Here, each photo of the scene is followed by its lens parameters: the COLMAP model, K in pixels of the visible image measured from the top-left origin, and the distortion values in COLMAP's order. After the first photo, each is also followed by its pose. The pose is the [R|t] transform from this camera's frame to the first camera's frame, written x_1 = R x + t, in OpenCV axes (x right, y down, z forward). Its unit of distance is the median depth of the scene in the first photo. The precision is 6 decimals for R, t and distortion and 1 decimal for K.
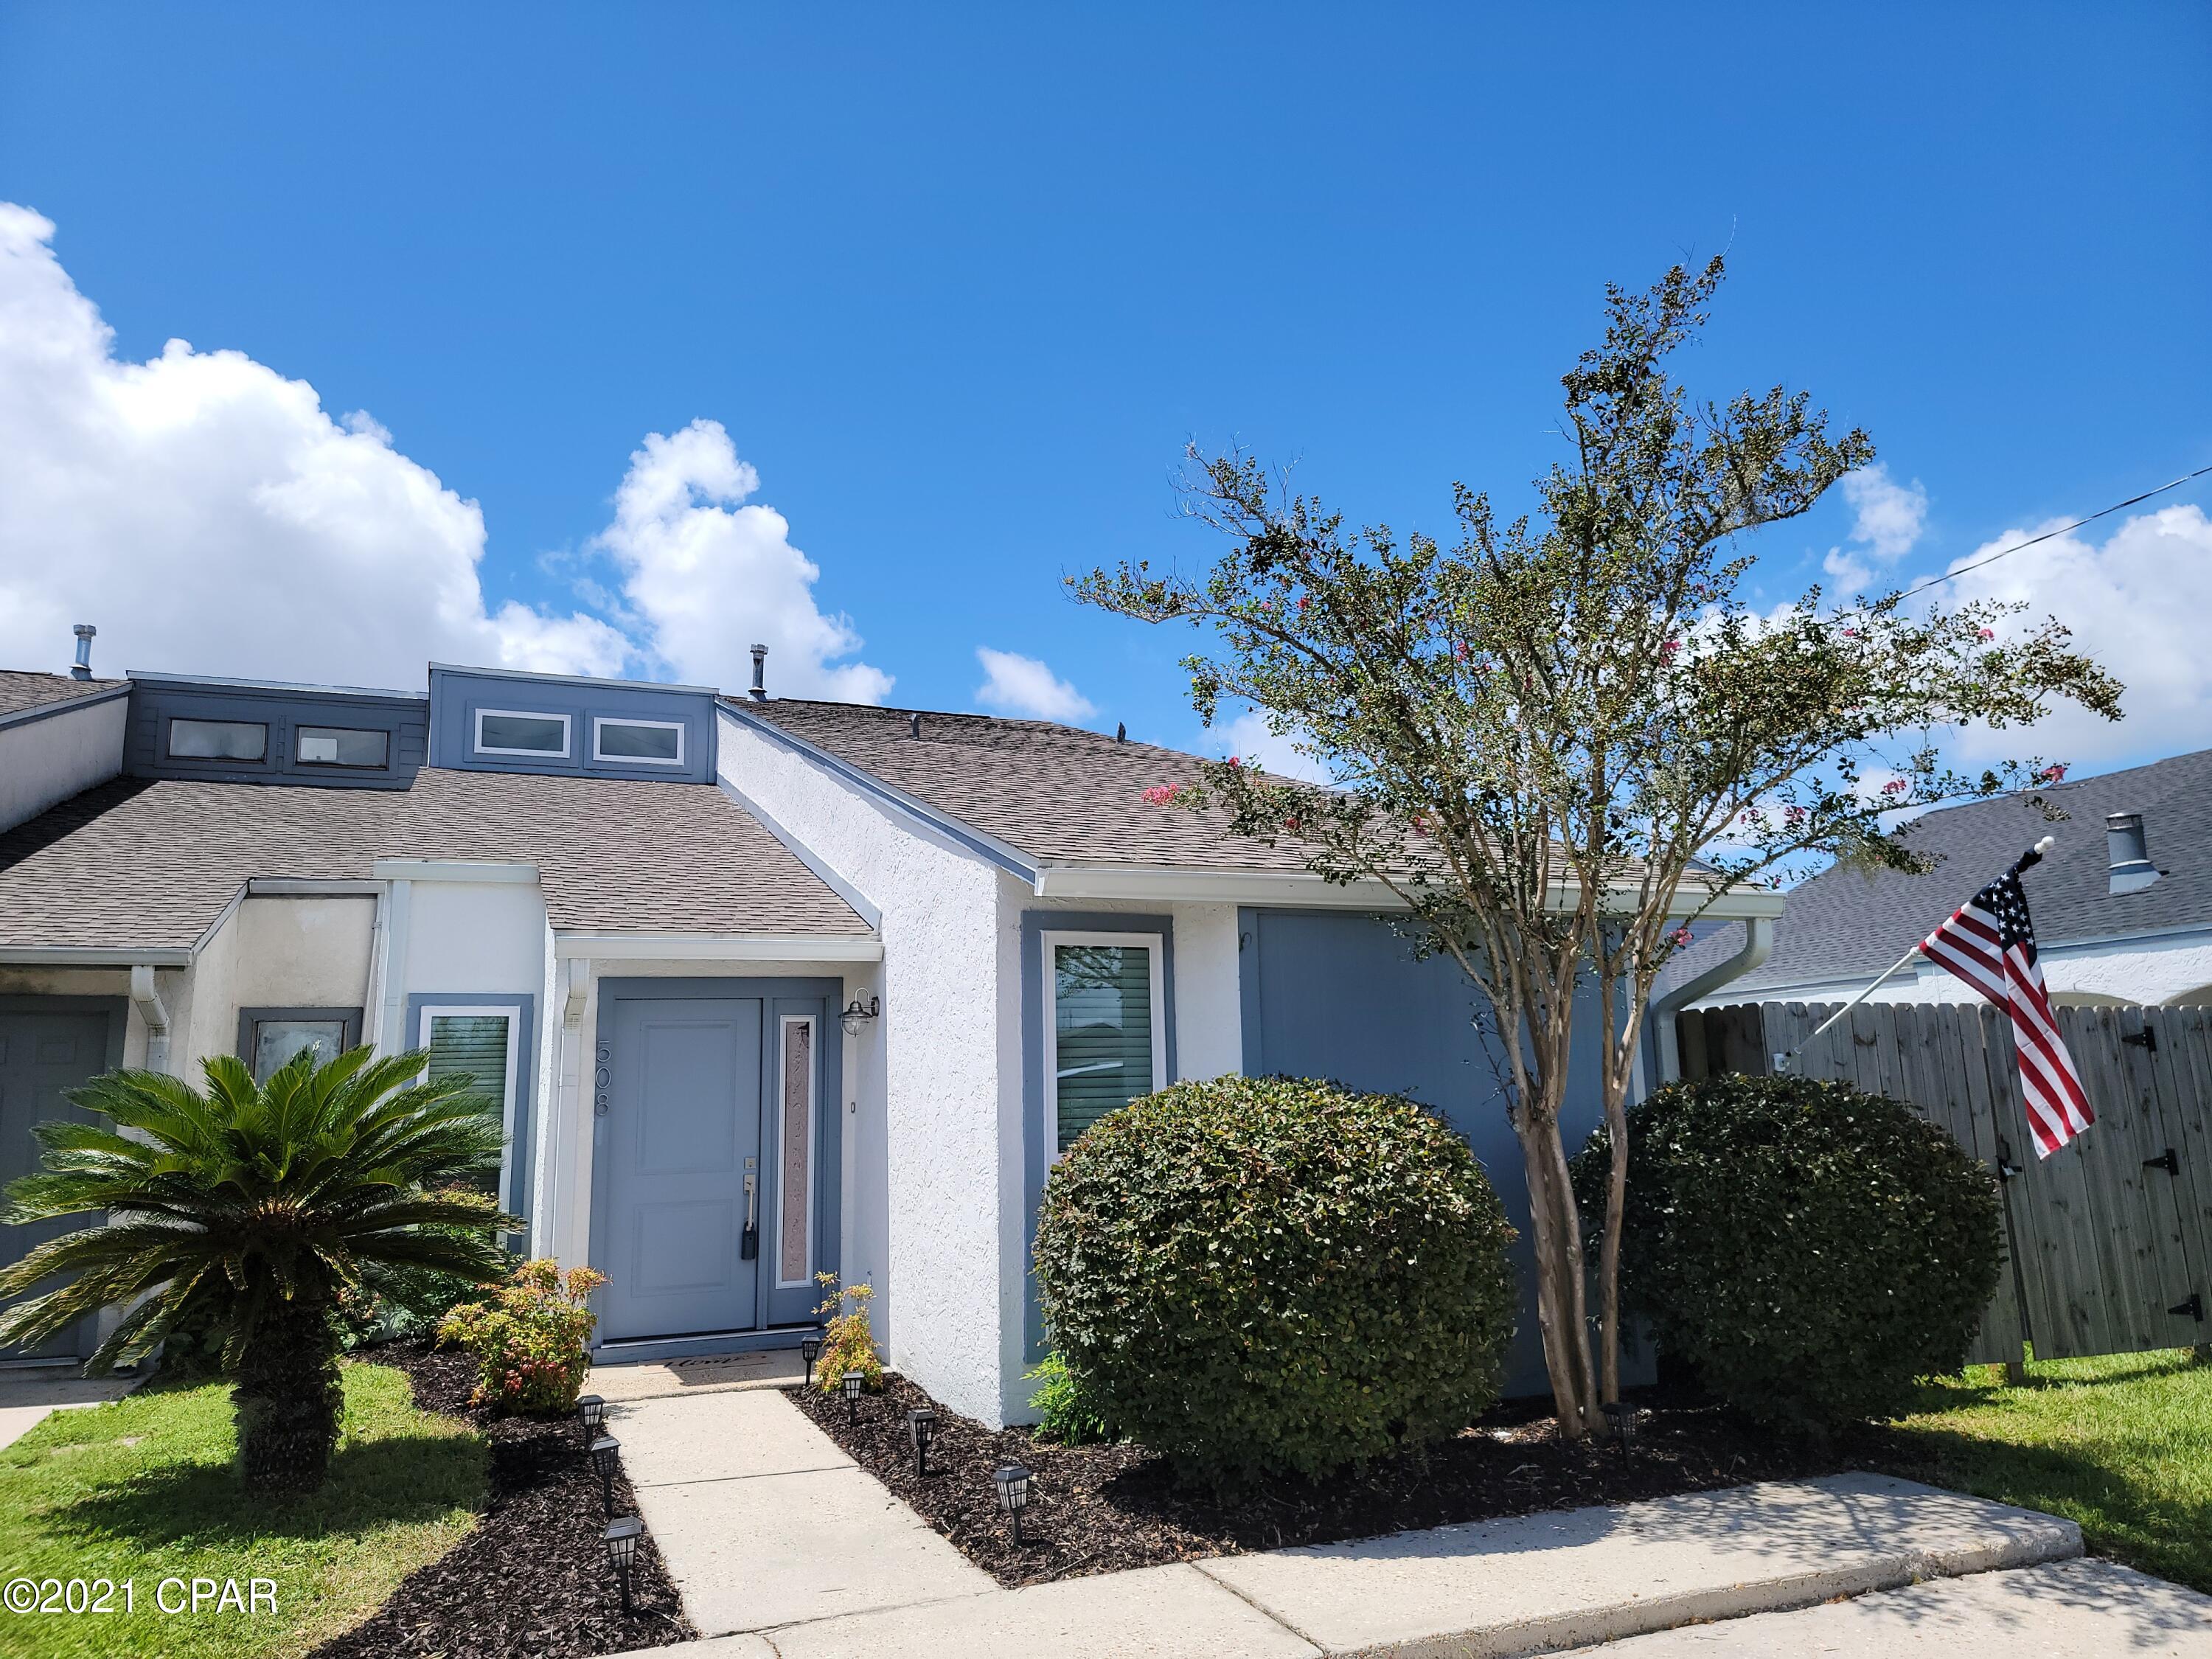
lens RADIAL K [[1862.2, 0, 940.2], [0, 1862.2, 753.0], [0, 0, 1]] dist [0.092826, -0.103390]
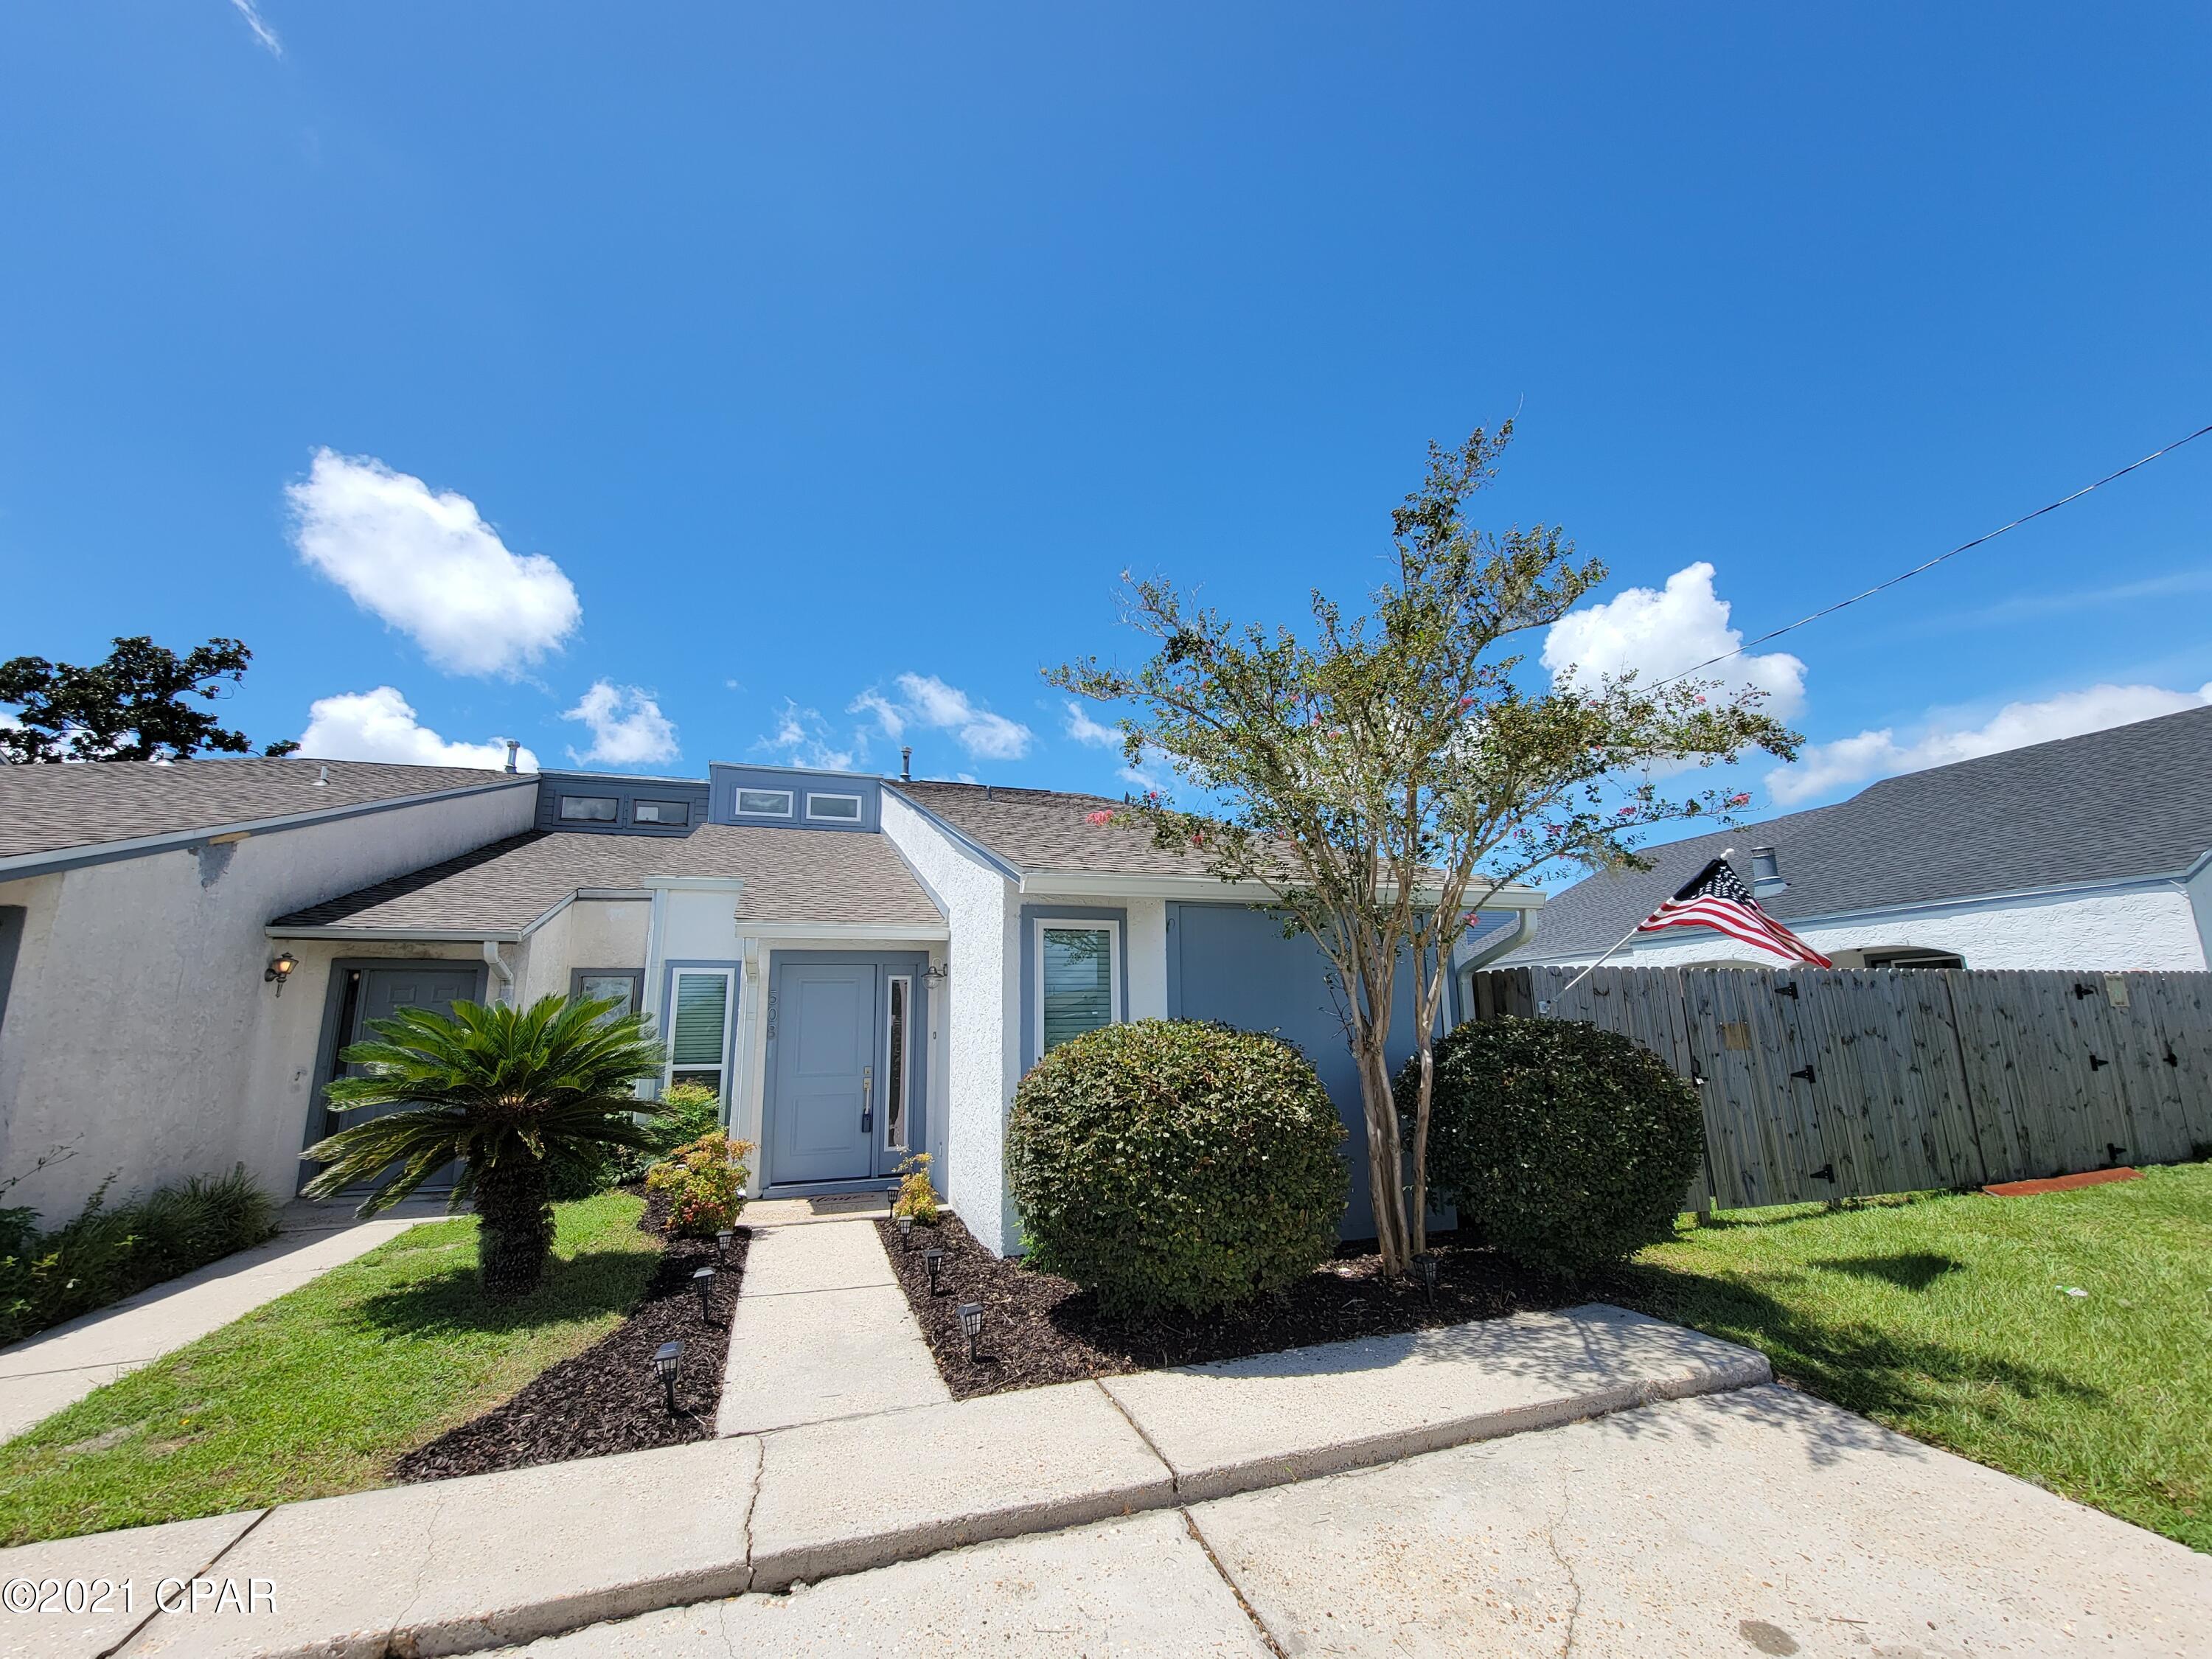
lens RADIAL K [[908.5, 0, 1097.2], [0, 908.5, 849.1], [0, 0, 1]] dist [-0.000571, -0.000872]
pose [[0.999033, -0.002742, -0.043888, 0.144982], [0.002798, 0.999995, 0.001198, 0.043915], [0.043884, -0.001320, 0.999036, 0.314368]]
